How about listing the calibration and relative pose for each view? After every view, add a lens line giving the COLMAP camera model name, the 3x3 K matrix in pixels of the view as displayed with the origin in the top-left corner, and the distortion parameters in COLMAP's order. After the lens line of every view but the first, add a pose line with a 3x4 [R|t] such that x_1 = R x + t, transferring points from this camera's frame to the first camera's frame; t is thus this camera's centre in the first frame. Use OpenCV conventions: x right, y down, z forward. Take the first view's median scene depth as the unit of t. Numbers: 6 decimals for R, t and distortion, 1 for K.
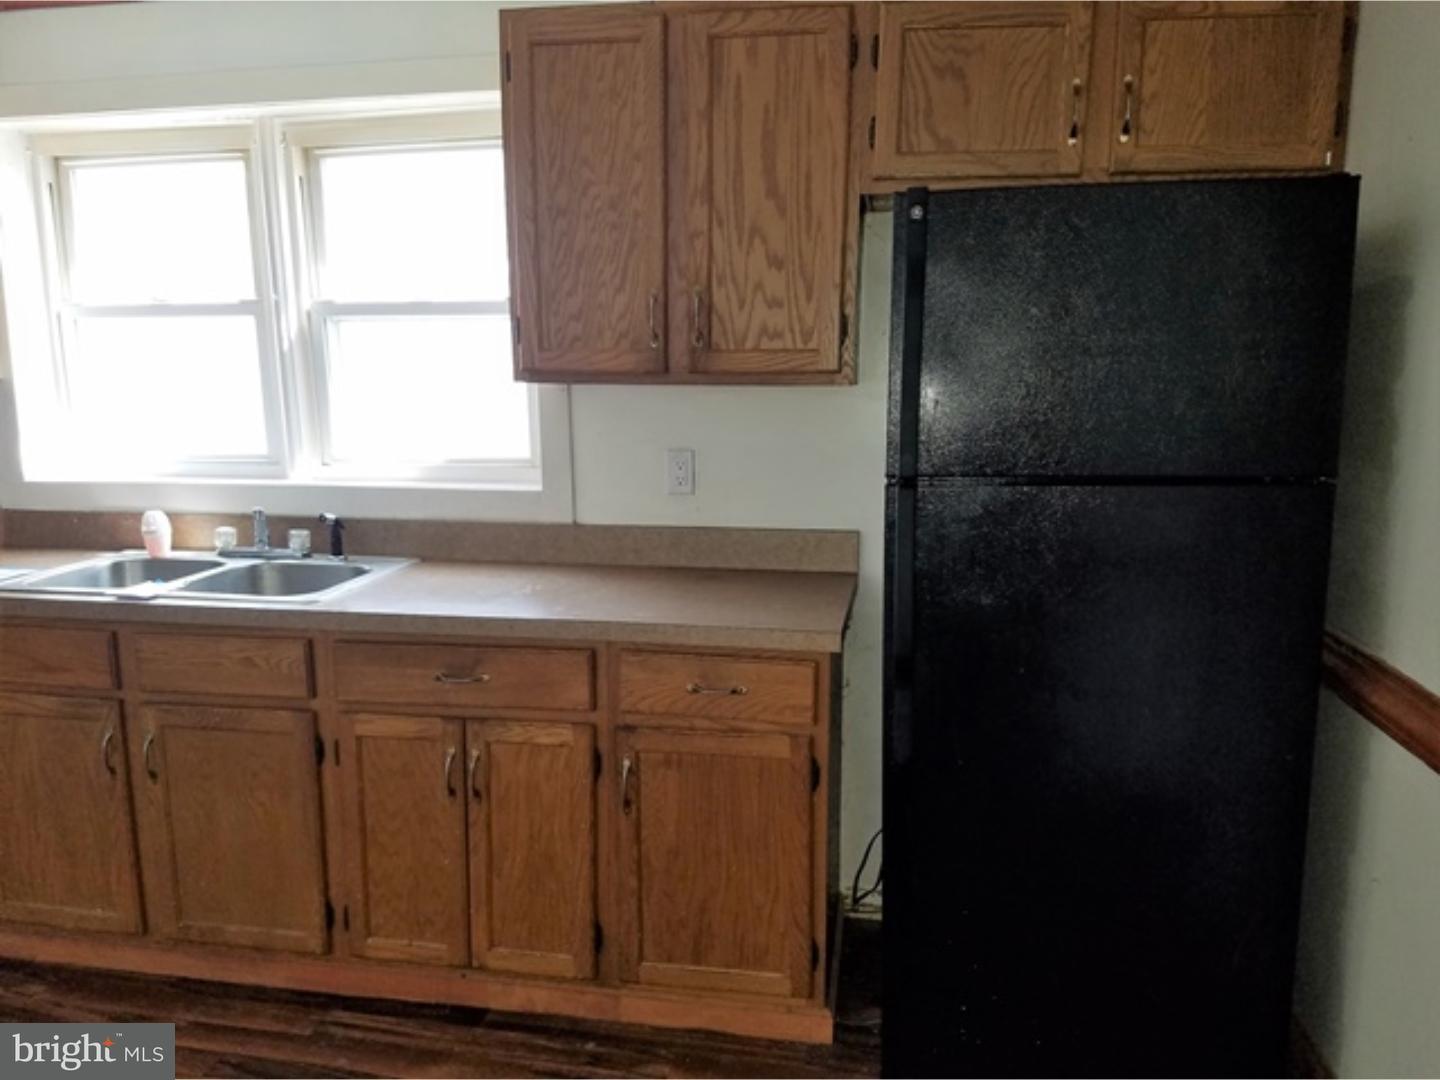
lens RADIAL K [[1096.3, 0, 718.6], [0, 1096.3, 559.9], [0, 0, 1]] dist [-0.010836, -0.011487]
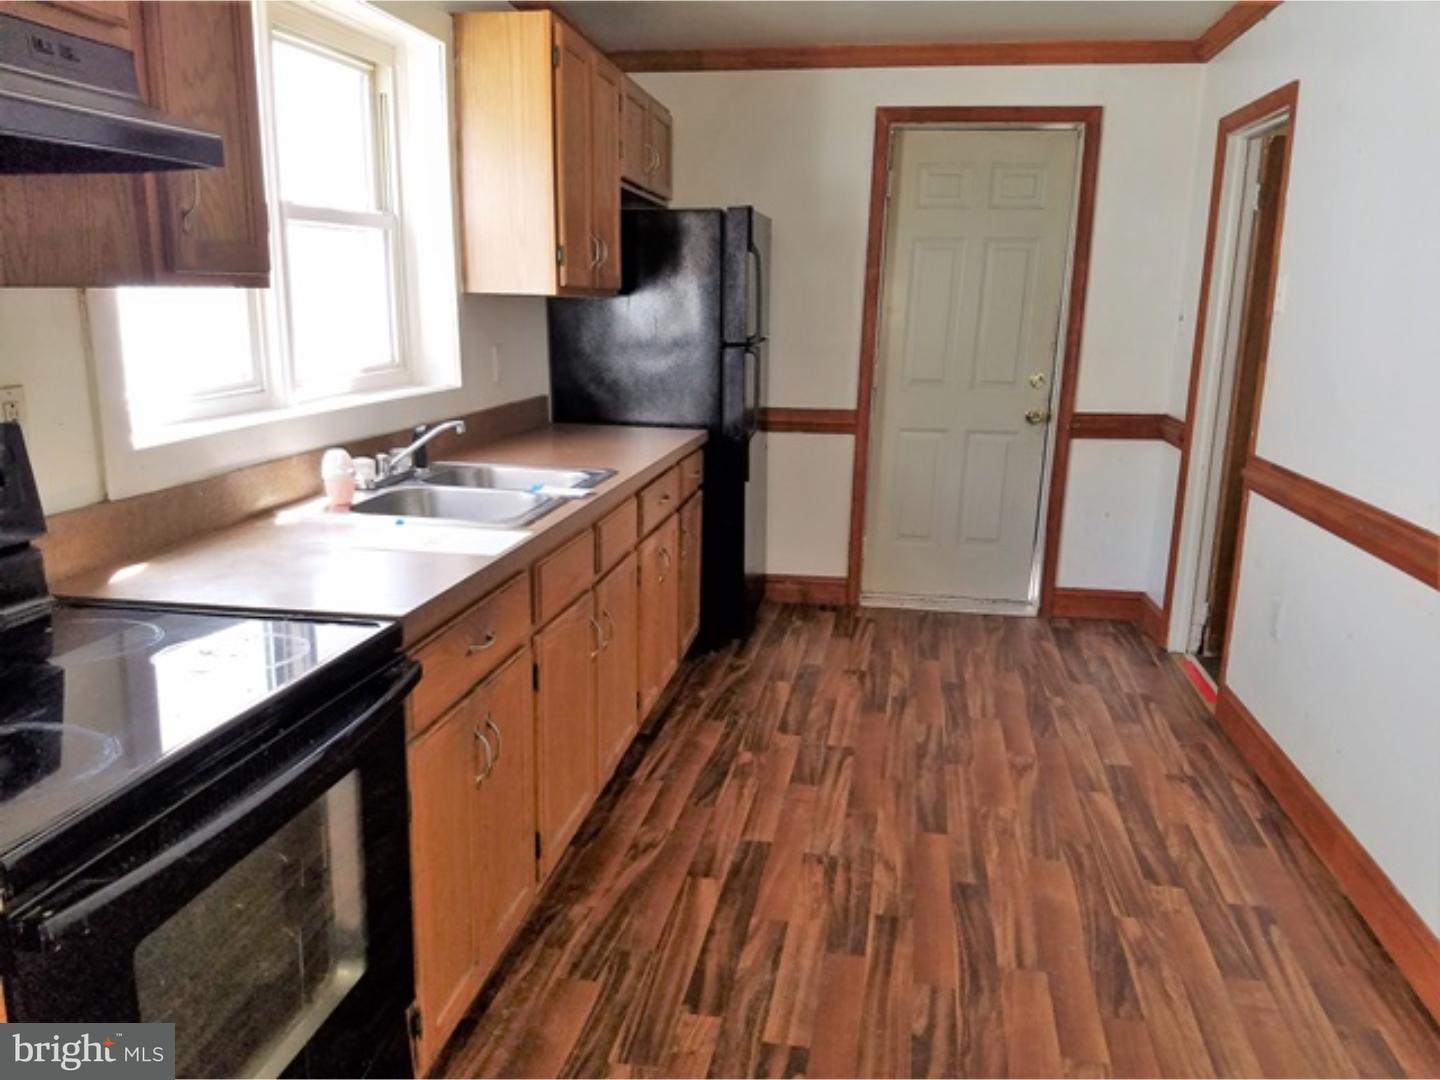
lens RADIAL K [[1096.3, 0, 718.6], [0, 1096.3, 559.9], [0, 0, 1]] dist [-0.010836, -0.011487]
pose [[-0.006444, -0.233323, 0.972378, -1.251776], [0.150105, 0.961155, 0.231625, -0.105133], [-0.988649, 0.147452, 0.028829, 0.649241]]
